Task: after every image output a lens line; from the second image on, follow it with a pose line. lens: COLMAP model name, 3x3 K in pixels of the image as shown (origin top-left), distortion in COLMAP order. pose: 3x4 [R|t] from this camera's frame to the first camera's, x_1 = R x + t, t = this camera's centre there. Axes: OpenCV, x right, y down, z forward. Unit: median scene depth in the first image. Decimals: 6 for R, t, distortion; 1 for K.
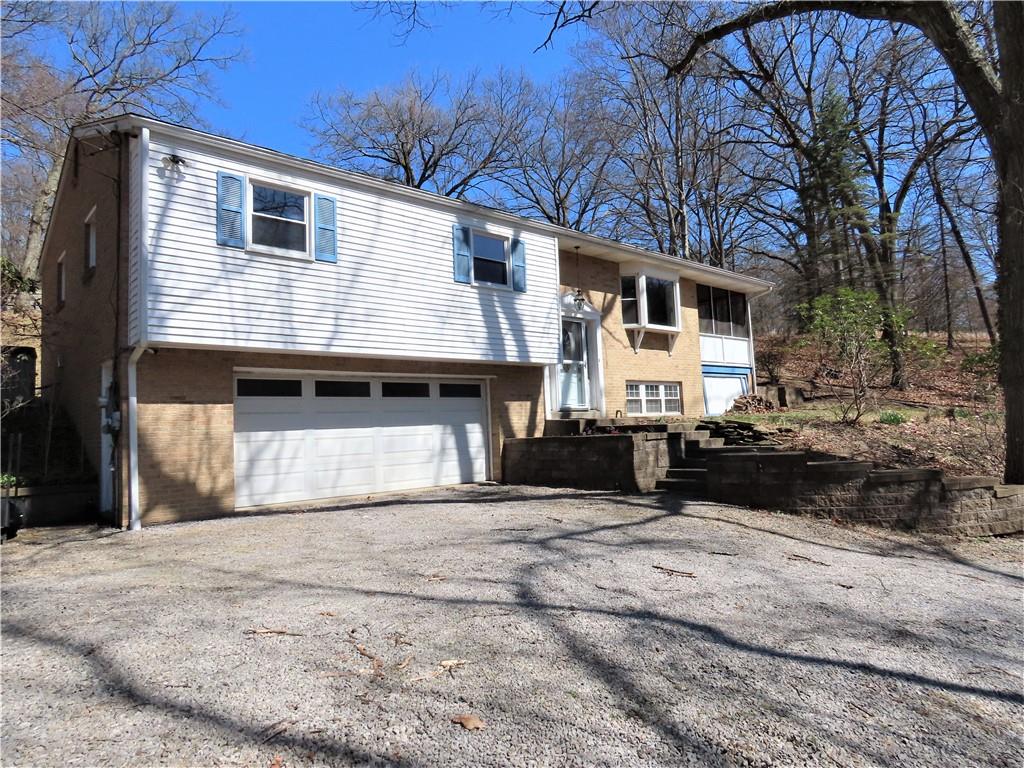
lens RADIAL K [[662.5, 0, 511.9], [0, 662.5, 383.6], [0, 0, 1]] dist [0.003098, -0.002083]
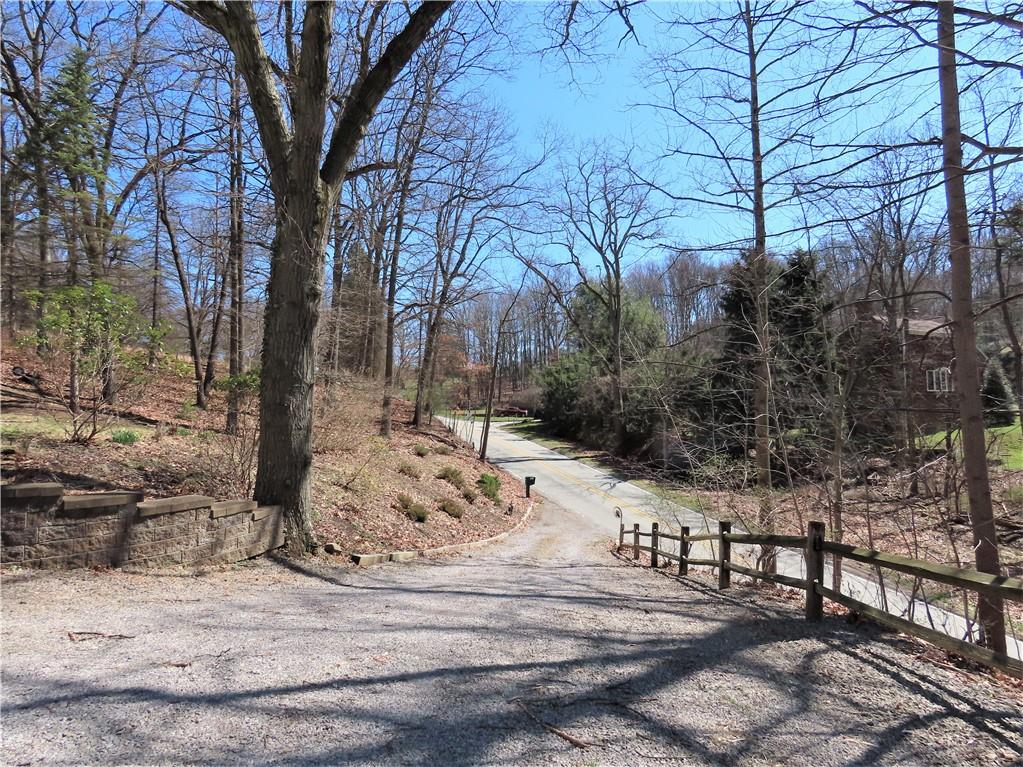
lens RADIAL K [[661.8, 0, 511.6], [0, 661.8, 383.8], [0, 0, 1]] dist [0.003098, -0.002083]
pose [[0.426308, 0.094051, 0.899675, -0.037341], [-0.078827, 0.994659, -0.066629, -0.000992], [-0.901137, -0.042515, 0.431445, 0.208384]]
